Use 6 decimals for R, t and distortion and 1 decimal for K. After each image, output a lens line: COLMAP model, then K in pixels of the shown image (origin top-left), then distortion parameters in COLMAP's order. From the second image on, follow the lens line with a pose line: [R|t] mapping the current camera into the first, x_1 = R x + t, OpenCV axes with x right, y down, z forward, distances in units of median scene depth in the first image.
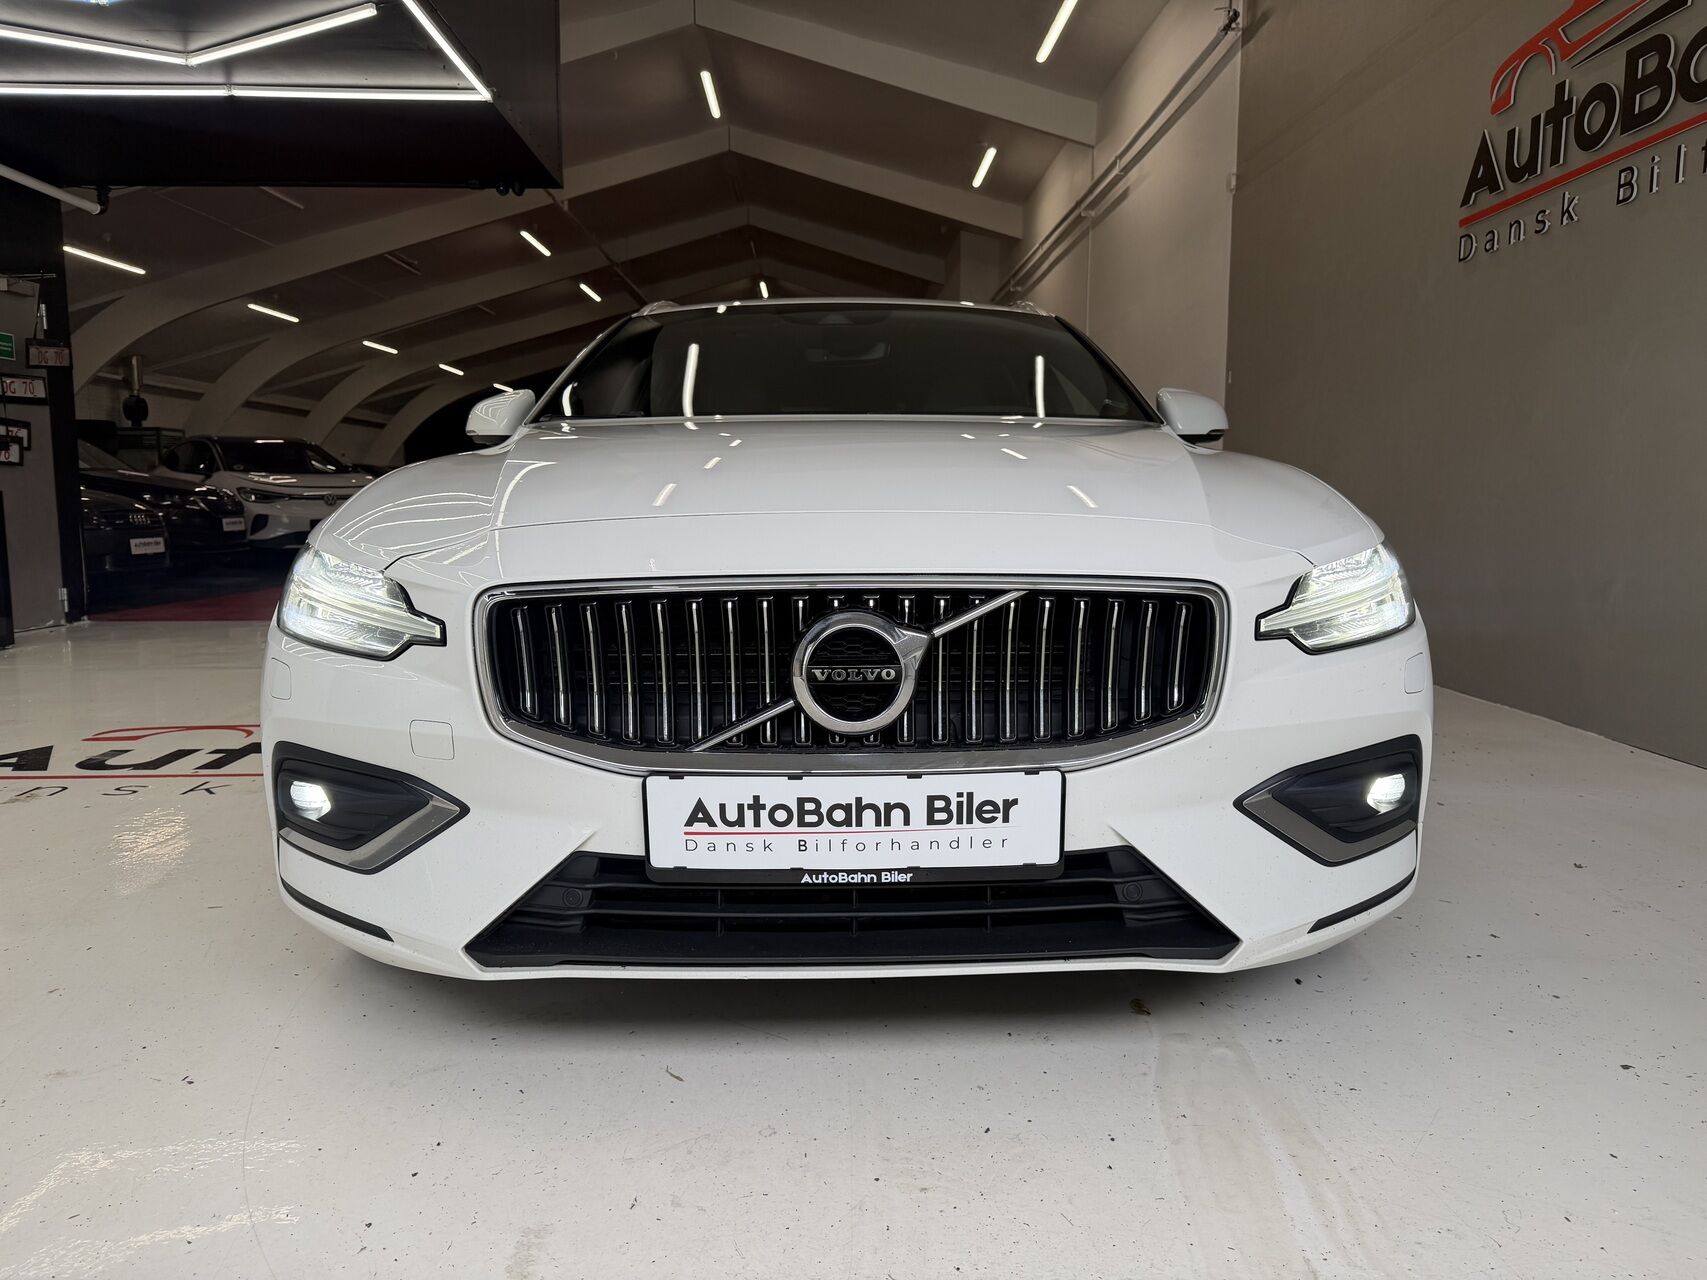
lens RADIAL K [[1210.3, 0, 853.5], [0, 1210.3, 640.0], [0, 0, 1]] dist [0.055276, -0.072558]
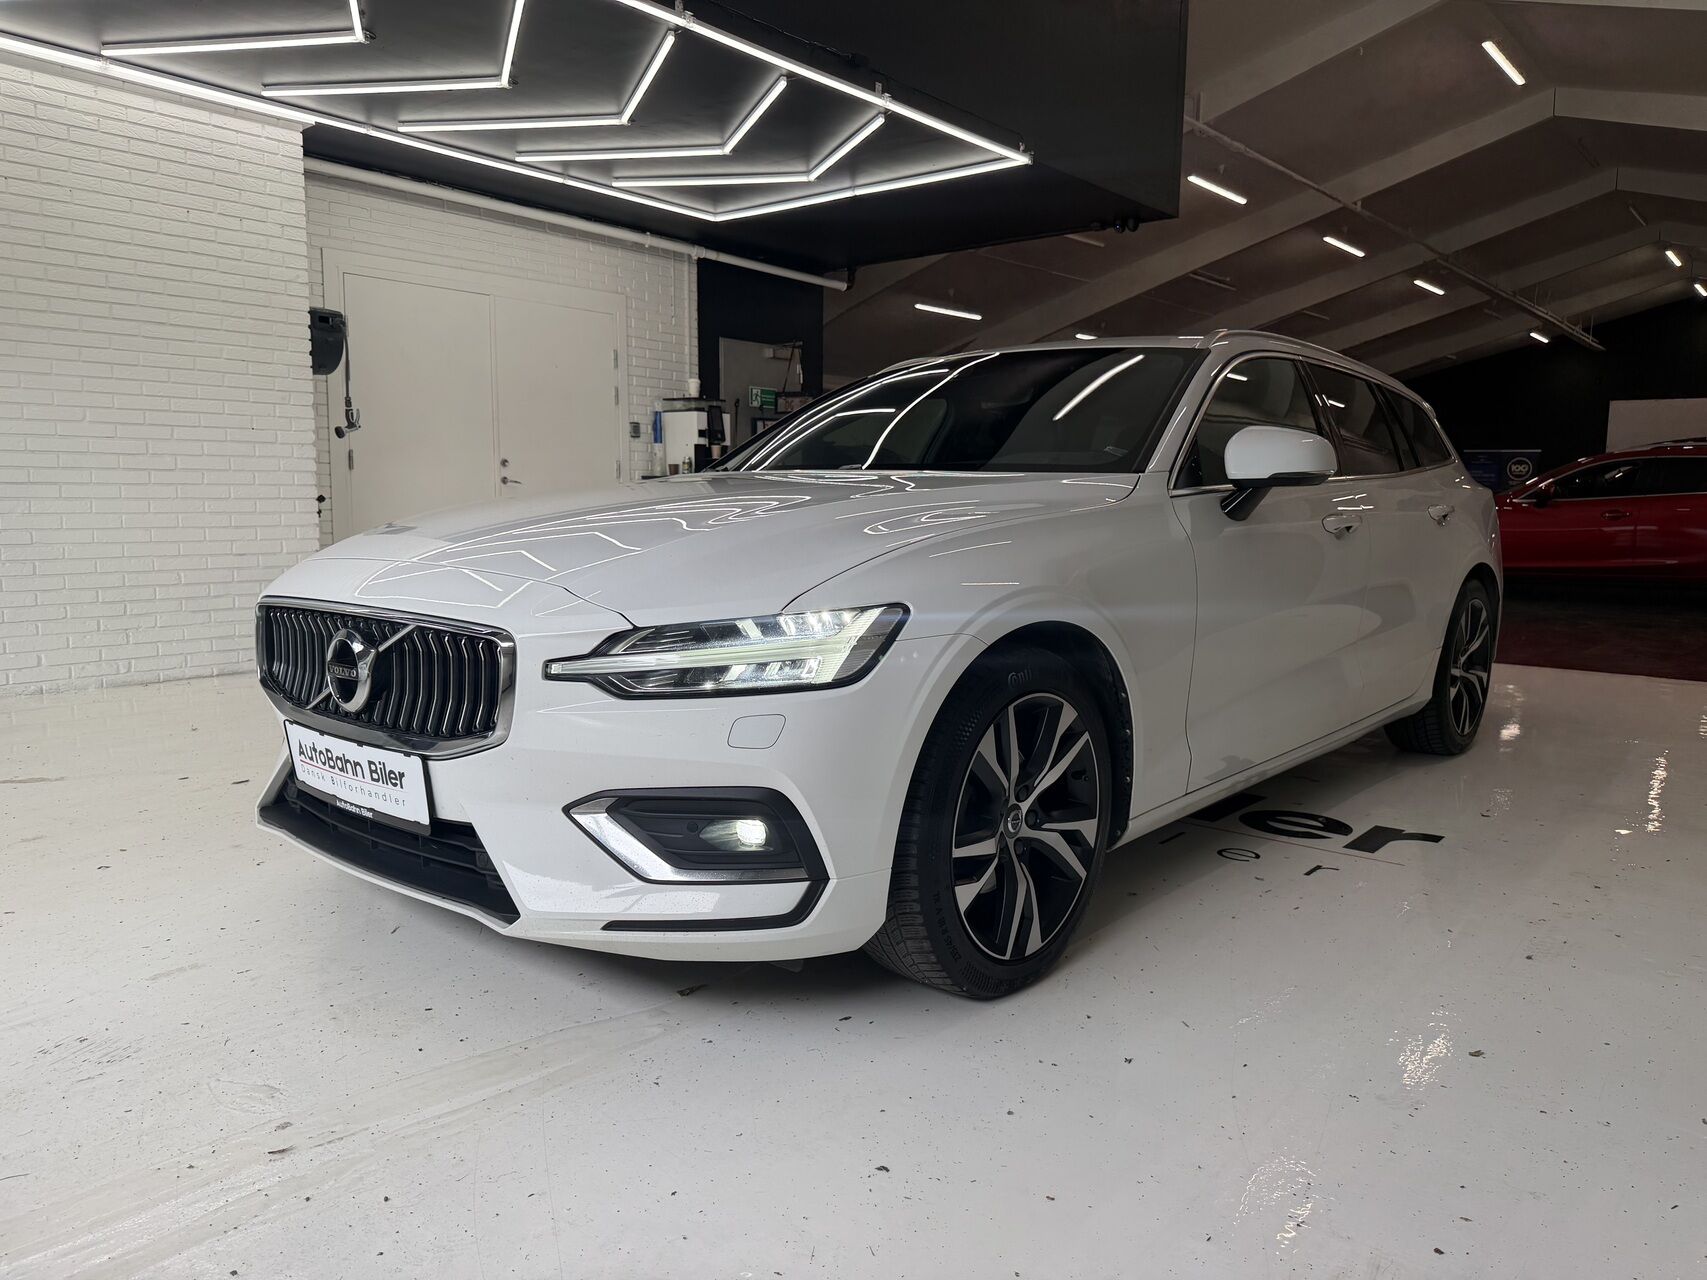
lens RADIAL K [[1210.3, 0, 853.5], [0, 1210.3, 640.0], [0, 0, 1]] dist [0.055276, -0.072558]
pose [[0.747834, 0.086638, -0.658208, 1.397535], [-0.088311, 0.995619, 0.030714, -0.107427], [0.657985, 0.035159, 0.752210, 0.270633]]
